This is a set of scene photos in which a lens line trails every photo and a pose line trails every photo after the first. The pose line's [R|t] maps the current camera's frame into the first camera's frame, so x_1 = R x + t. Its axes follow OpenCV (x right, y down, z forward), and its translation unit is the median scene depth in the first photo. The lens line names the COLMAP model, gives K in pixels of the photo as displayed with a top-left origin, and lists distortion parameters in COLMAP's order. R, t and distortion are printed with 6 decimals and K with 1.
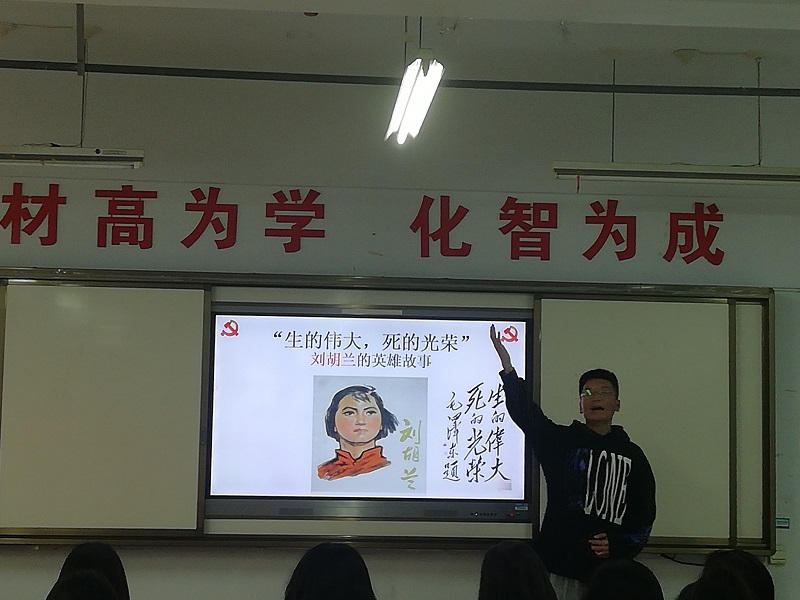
lens RADIAL K [[1821.9, 0, 398.5], [0, 1821.9, 300.2], [0, 0, 1]] dist [-0.005945, 0.000000]
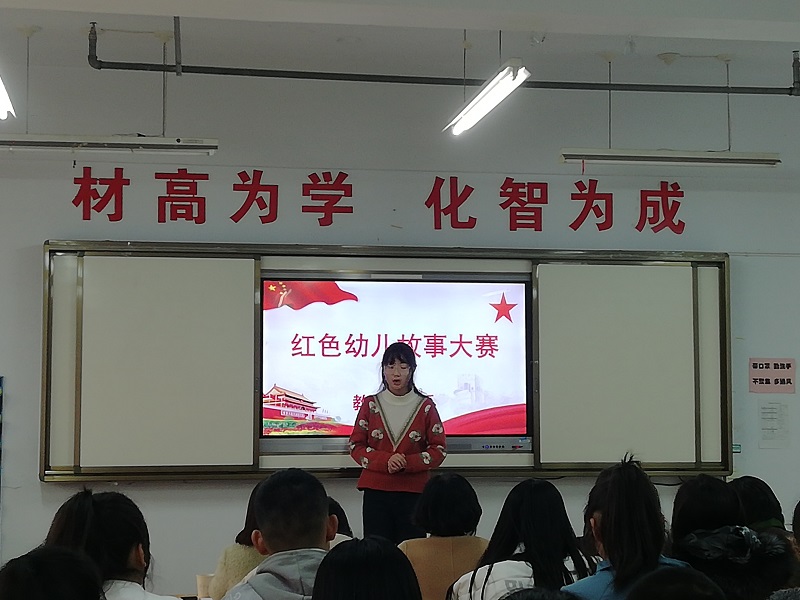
lens RADIAL K [[1589.5, 0, 401.3], [0, 1589.5, 296.6], [0, 0, 1]] dist [-0.029919, 0.000000]
pose [[0.995278, -0.011427, 0.096396, -0.108756], [0.009307, 0.999705, 0.022415, -0.003420], [-0.096623, -0.021412, 0.995091, -0.017116]]
